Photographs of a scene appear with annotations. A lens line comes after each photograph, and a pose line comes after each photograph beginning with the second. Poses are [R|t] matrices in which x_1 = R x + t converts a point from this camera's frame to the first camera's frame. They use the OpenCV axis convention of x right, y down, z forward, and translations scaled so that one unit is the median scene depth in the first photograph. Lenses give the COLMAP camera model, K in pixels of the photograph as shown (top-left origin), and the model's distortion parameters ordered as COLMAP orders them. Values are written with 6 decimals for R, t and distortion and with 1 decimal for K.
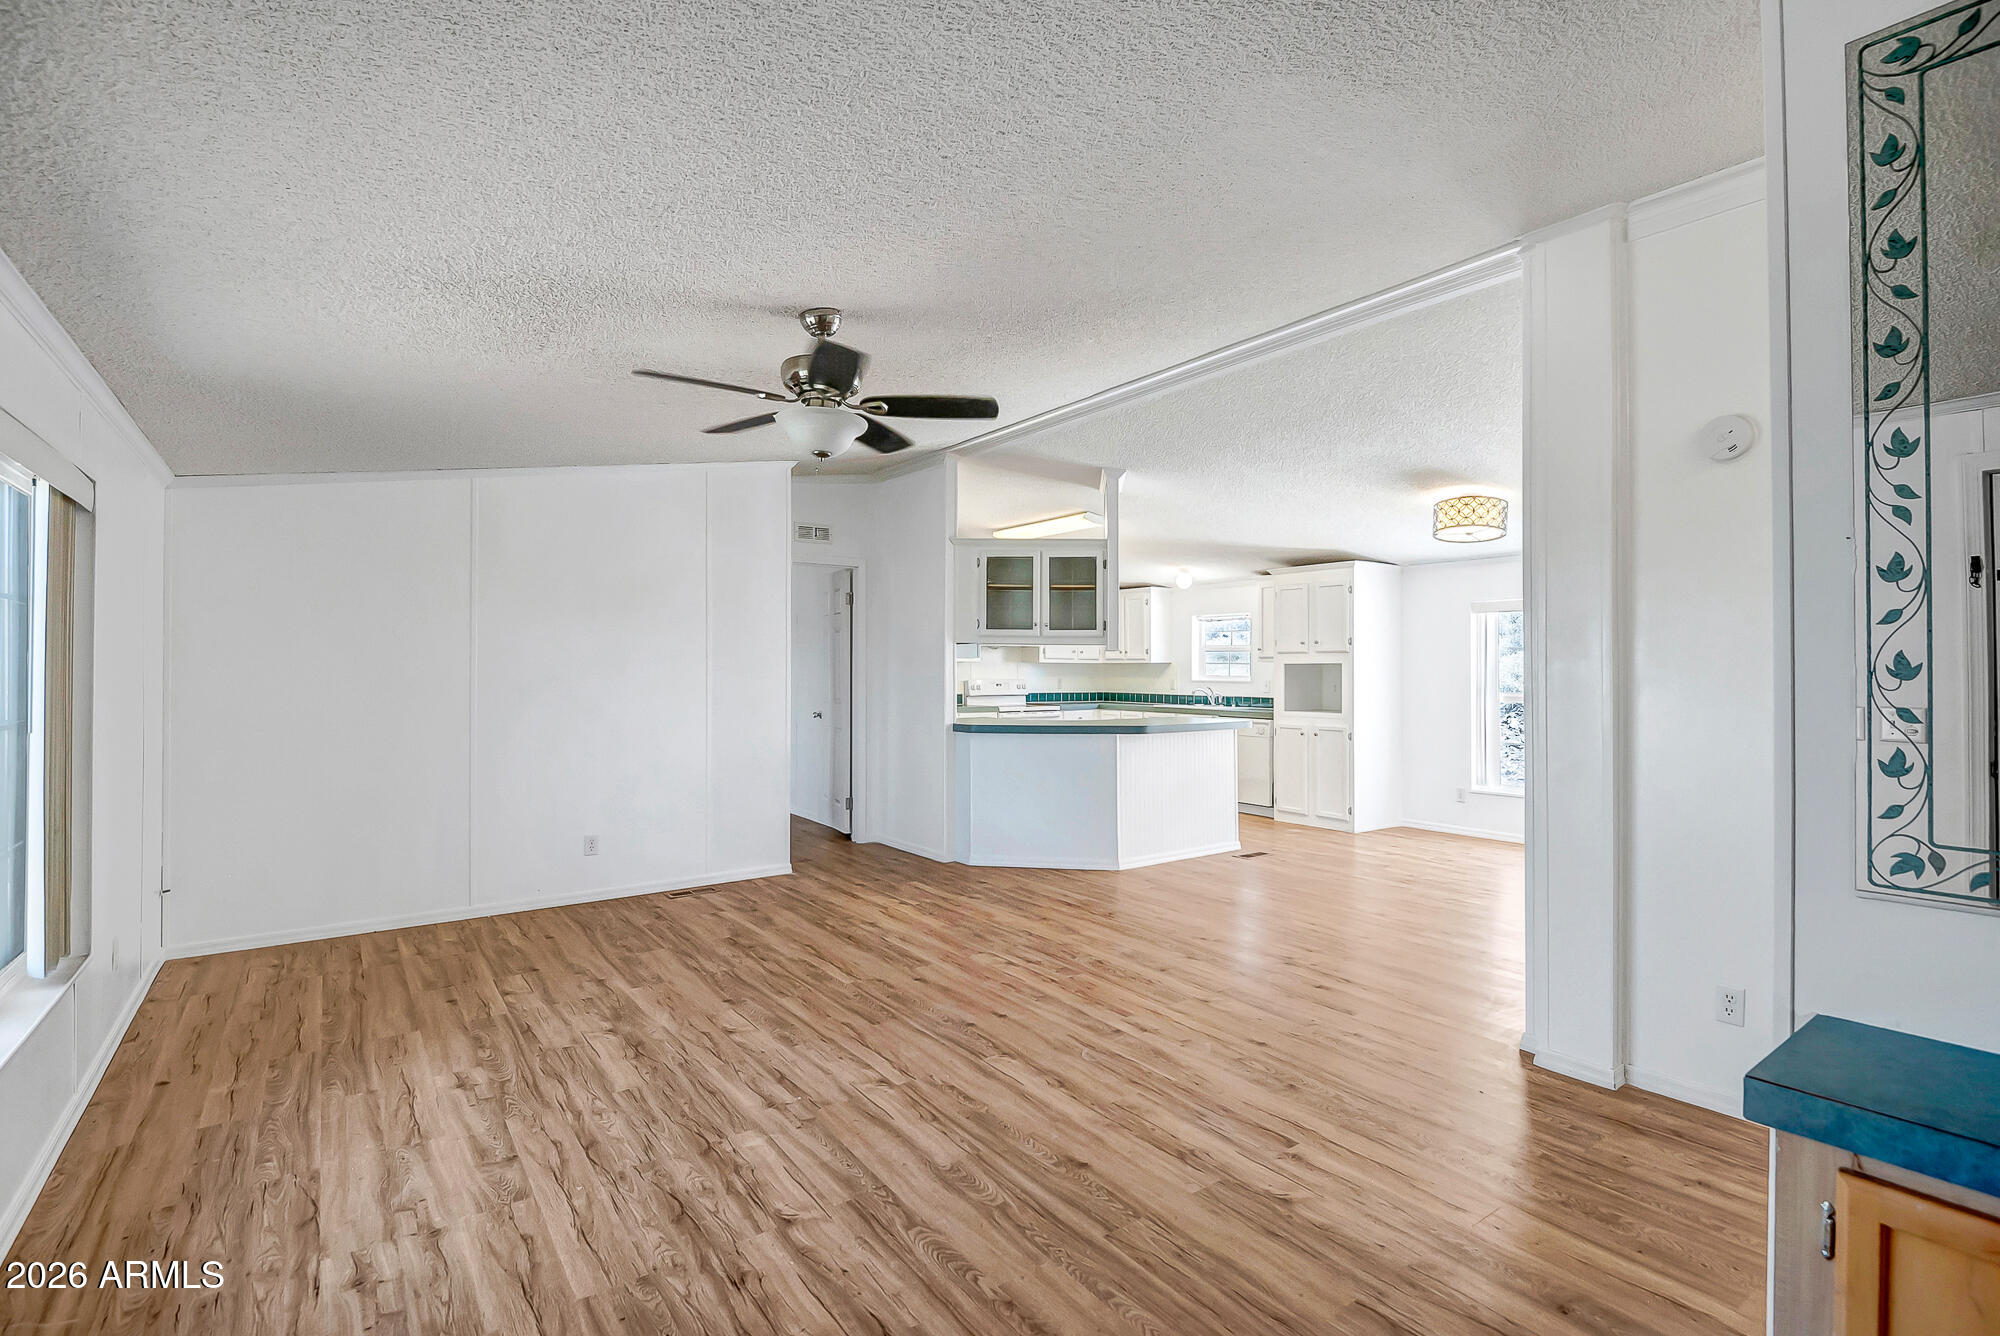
lens RADIAL K [[919.3, 0, 1007.7], [0, 919.3, 655.5], [0, 0, 1]] dist [0.002539, -0.014547]
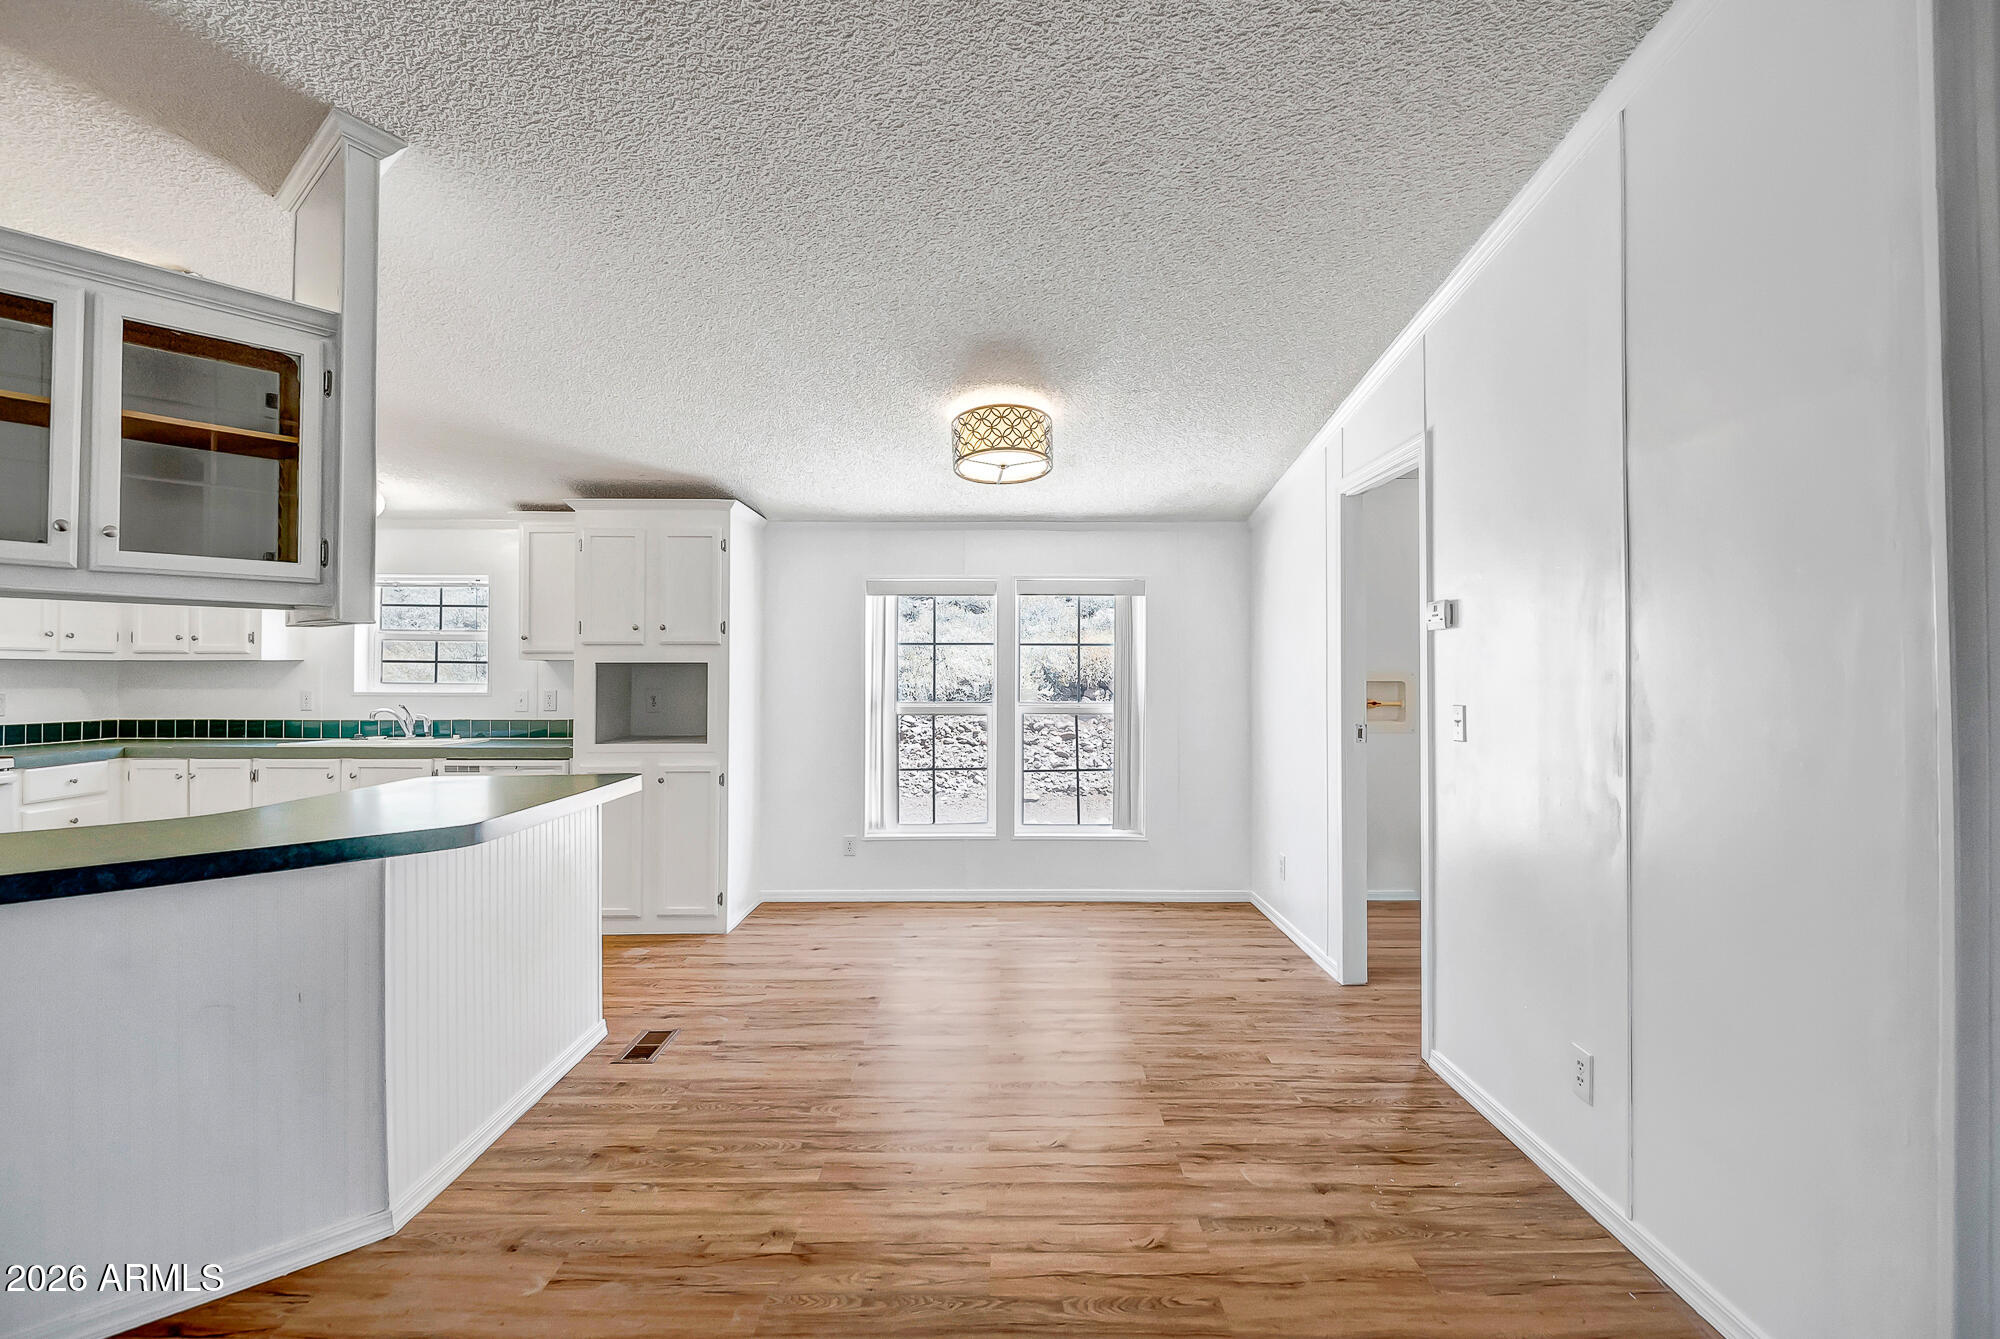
lens RADIAL K [[919.3, 0, 1007.7], [0, 919.3, 657.0], [0, 0, 1]] dist [0.002539, -0.014547]
pose [[0.580905, 0.010479, 0.813904, -0.024424], [-0.010718, 0.999929, -0.005225, 0.005587], [-0.813901, -0.005688, 0.580976, 0.477974]]
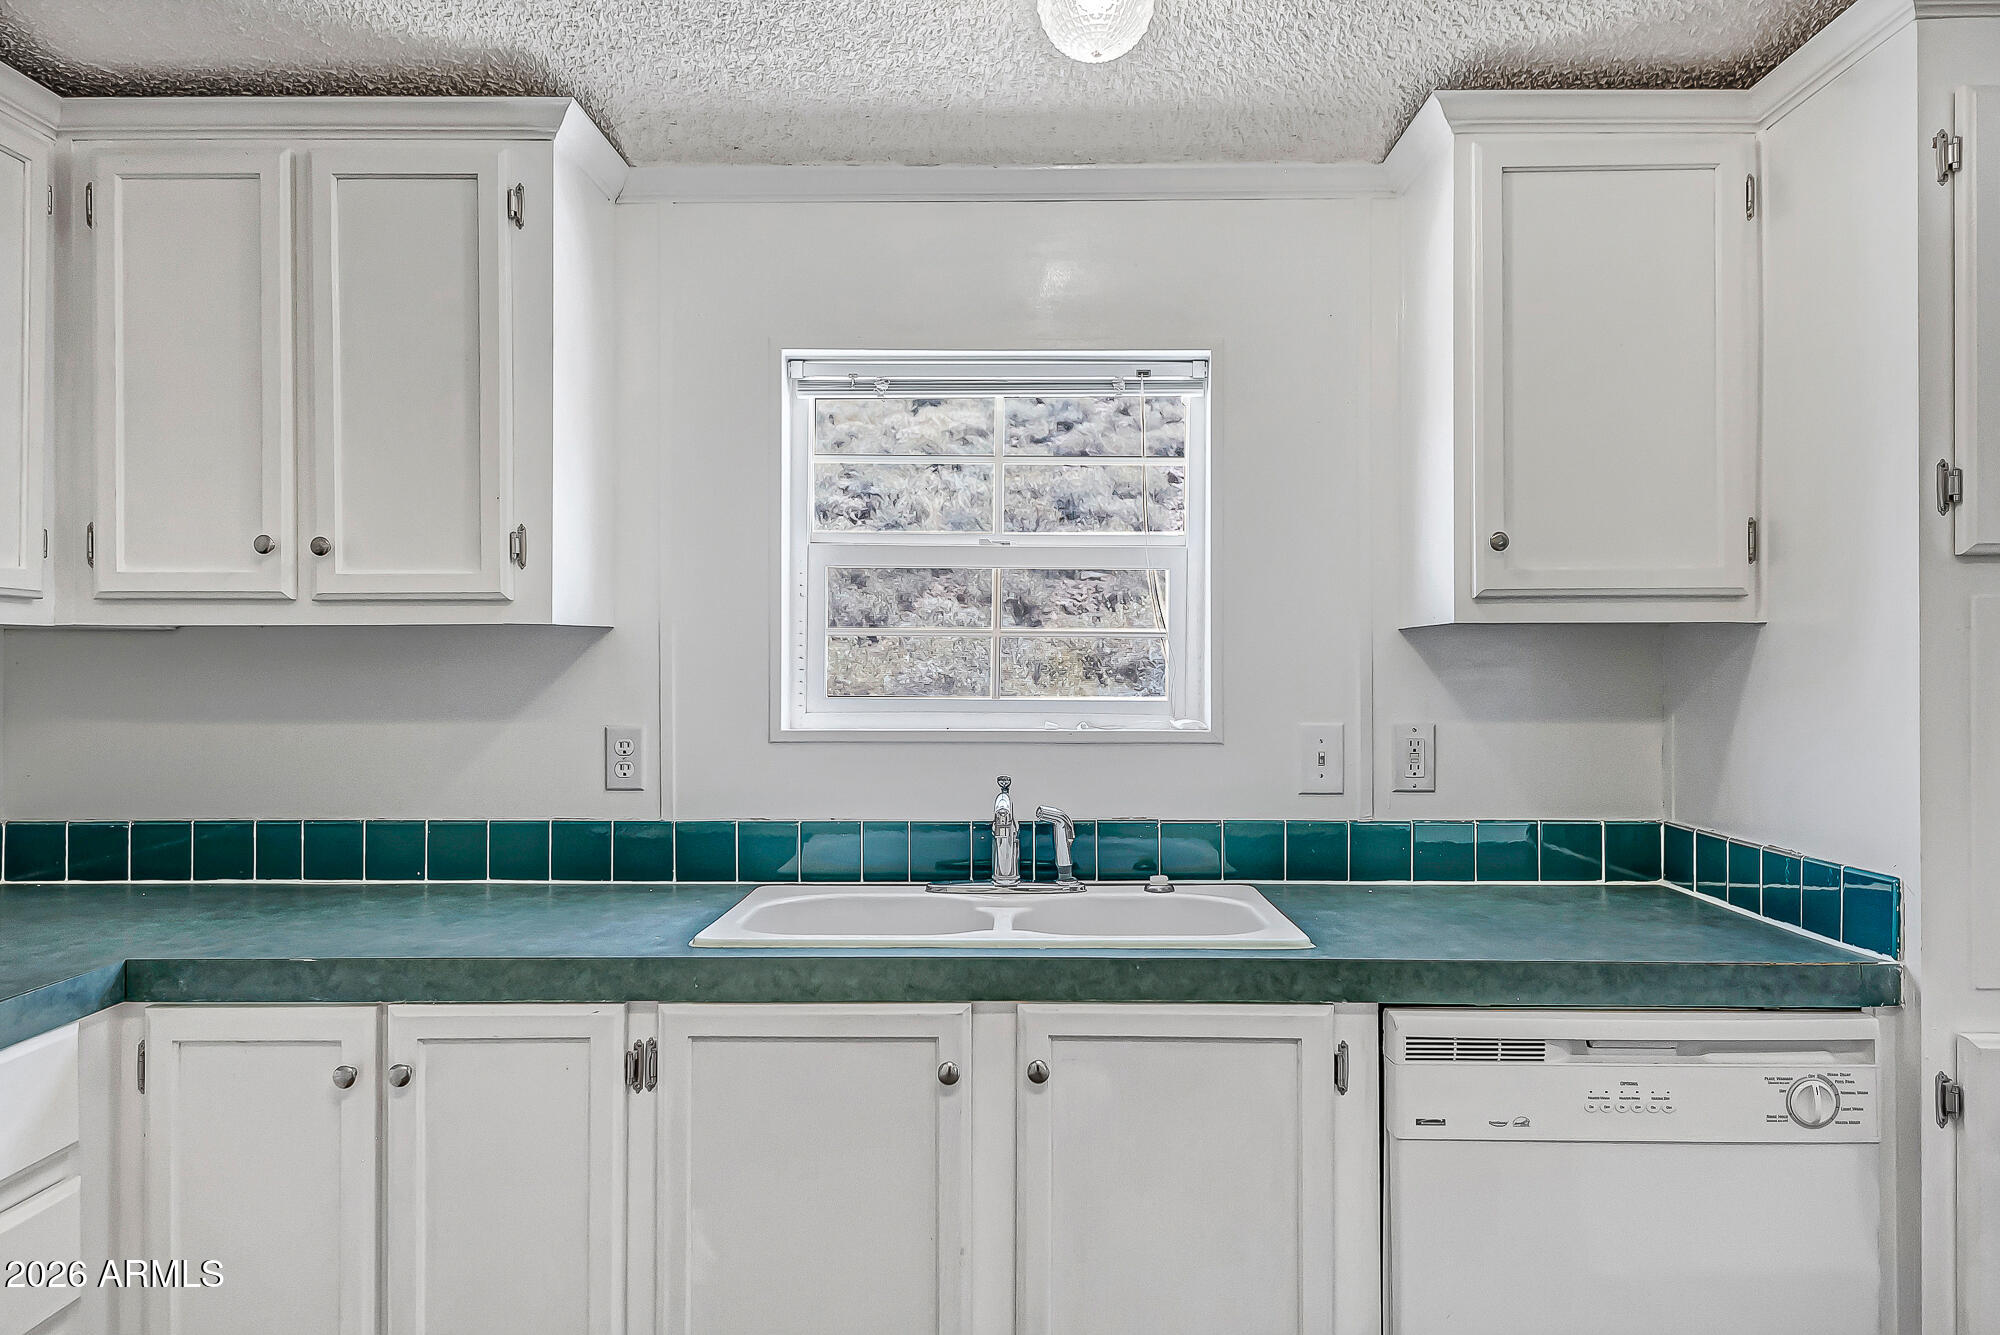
lens RADIAL K [[1359.9, 0, 1000.0], [0, 1359.9, 667.5], [0, 0, 1]] dist [0.027346, 0.000071]
pose [[0.610509, 0.001880, 0.792007, 0.034076], [-0.010680, 0.999926, 0.005860, 0.016515], [-0.791937, -0.012036, 0.610484, 1.063210]]
